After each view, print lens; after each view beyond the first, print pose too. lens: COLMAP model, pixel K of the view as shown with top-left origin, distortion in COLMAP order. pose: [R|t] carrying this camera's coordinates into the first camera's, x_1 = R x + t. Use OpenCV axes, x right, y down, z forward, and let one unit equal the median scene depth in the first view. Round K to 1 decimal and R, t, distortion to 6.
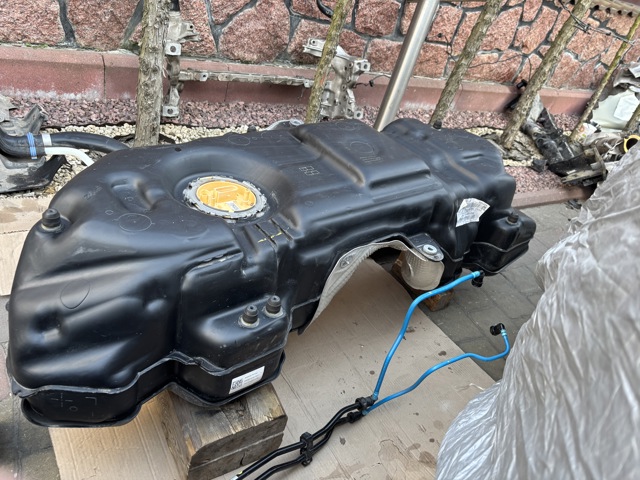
lens RADIAL K [[484.9, 0, 320.5], [0, 484.9, 240.8], [0, 0, 1]] dist [0.020761, -0.023484]
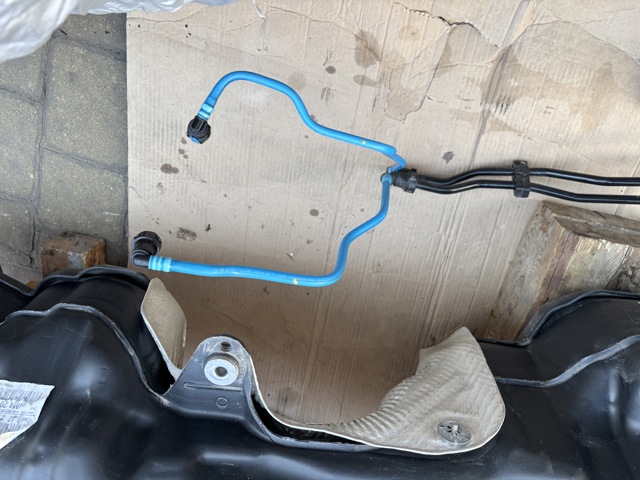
lens RADIAL K [[484.9, 0, 319.6], [0, 484.9, 241.4], [0, 0, 1]] dist [0.020761, -0.023484]
pose [[-0.737739, -0.528162, -0.420460, 0.395594], [0.310517, -0.818511, 0.483342, -0.064590], [-0.599434, 0.226020, 0.767850, 0.612956]]
